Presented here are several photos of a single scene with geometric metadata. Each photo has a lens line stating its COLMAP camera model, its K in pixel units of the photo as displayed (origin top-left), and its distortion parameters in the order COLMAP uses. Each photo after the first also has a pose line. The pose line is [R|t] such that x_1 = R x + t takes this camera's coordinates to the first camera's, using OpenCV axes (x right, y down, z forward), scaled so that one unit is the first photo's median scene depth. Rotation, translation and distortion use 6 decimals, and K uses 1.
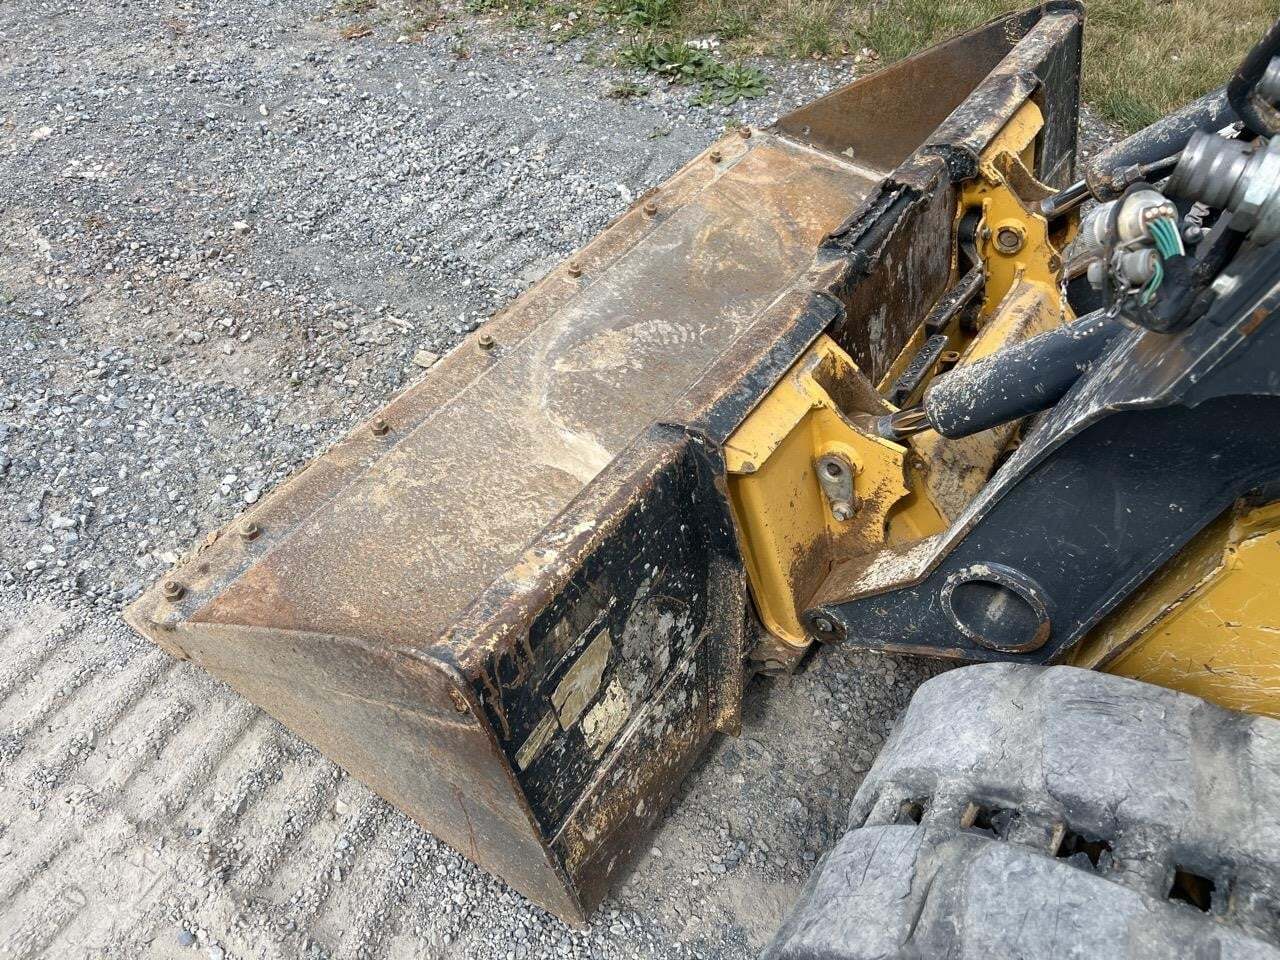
lens RADIAL K [[986.6, 0, 618.0], [0, 986.6, 463.5], [0, 0, 1]] dist [0.059024, -0.109417]
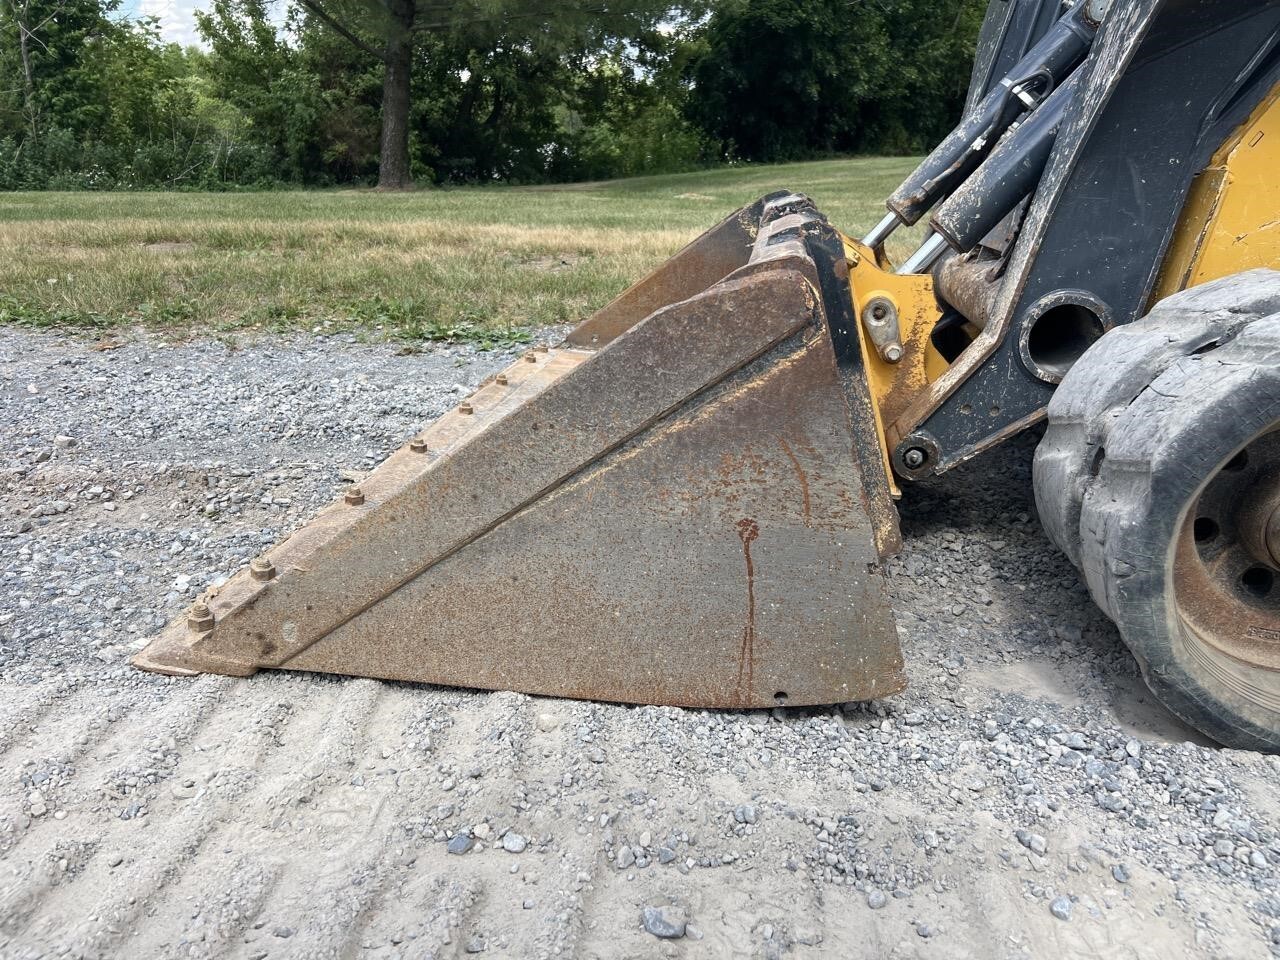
lens RADIAL K [[971.1, 0, 640.0], [0, 971.1, 480.0], [0, 0, 1]] dist [0.030220, -0.050957]
pose [[0.890086, -0.131894, 0.436293, -0.567012], [0.317991, 0.865468, -0.387101, 0.539544], [-0.326541, 0.483290, 0.812282, 0.263696]]
